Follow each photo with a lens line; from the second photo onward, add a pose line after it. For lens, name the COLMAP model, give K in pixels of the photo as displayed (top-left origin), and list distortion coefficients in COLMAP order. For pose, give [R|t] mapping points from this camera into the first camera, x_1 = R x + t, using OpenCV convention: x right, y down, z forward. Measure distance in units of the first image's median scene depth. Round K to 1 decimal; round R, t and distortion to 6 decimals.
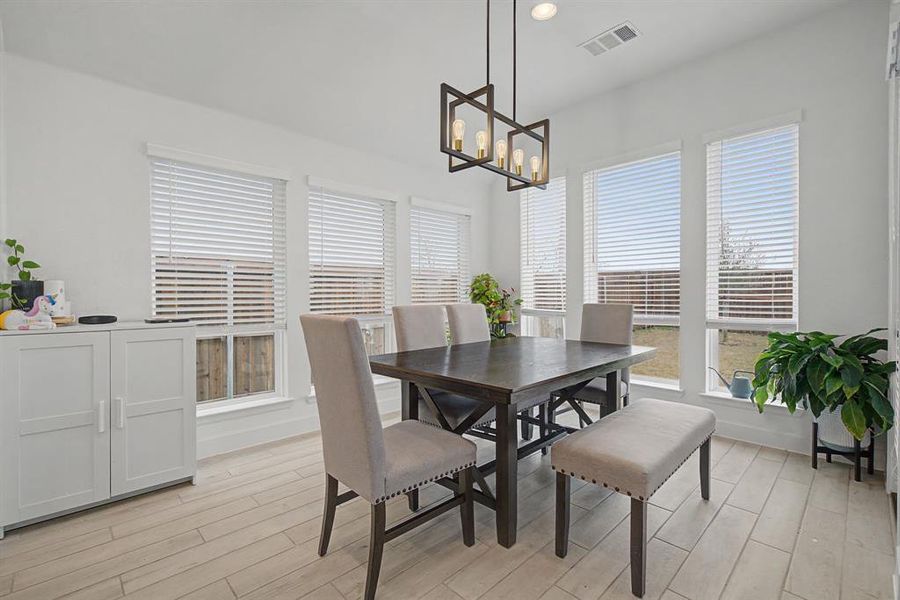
lens RADIAL K [[409.4, 0, 452.7], [0, 409.4, 291.6], [0, 0, 1]] dist [-0.003065, -0.000017]
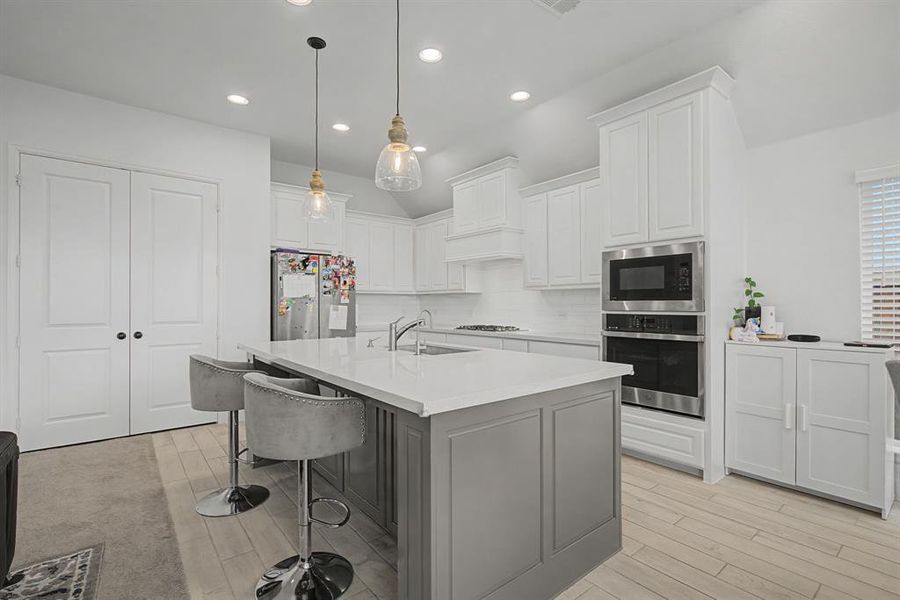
lens RADIAL K [[409.4, 0, 446.8], [0, 409.4, 305.5], [0, 0, 1]] dist [-0.003065, -0.000017]
pose [[-0.112109, -0.001750, -0.993694, 0.432470], [0.002354, 0.999995, -0.002027, -0.026661], [0.993693, -0.002566, -0.112104, 0.094998]]
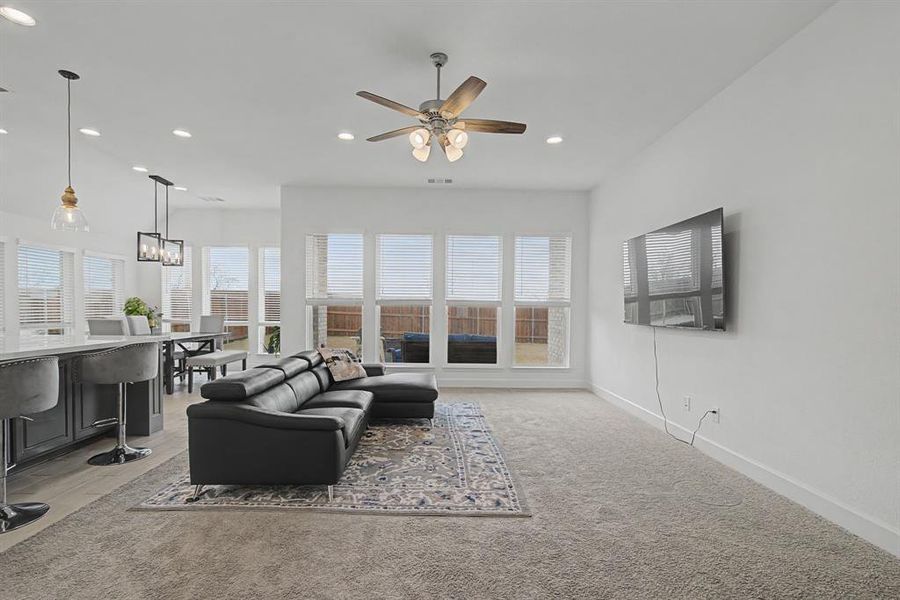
lens RADIAL K [[409.4, 0, 438.0], [0, 409.4, 319.8], [0, 0, 1]] dist [-0.003065, -0.000017]
pose [[0.691555, -0.006320, 0.722296, -0.554702], [-0.017344, 0.999528, 0.025351, -0.035798], [-0.722115, -0.030060, 0.691119, -2.077596]]
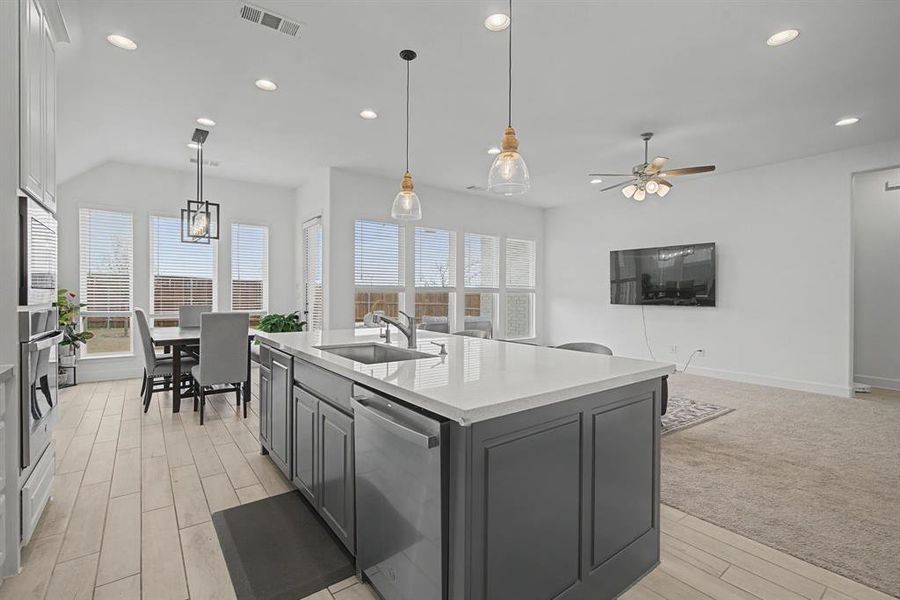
lens RADIAL K [[409.4, 0, 446.5], [0, 409.4, 297.8], [0, 0, 1]] dist [-0.003065, -0.000017]
pose [[0.119727, -0.004922, 0.992795, -1.696646], [-0.007023, 0.999958, 0.005805, -0.038807], [-0.992782, -0.007667, 0.119687, -0.450458]]
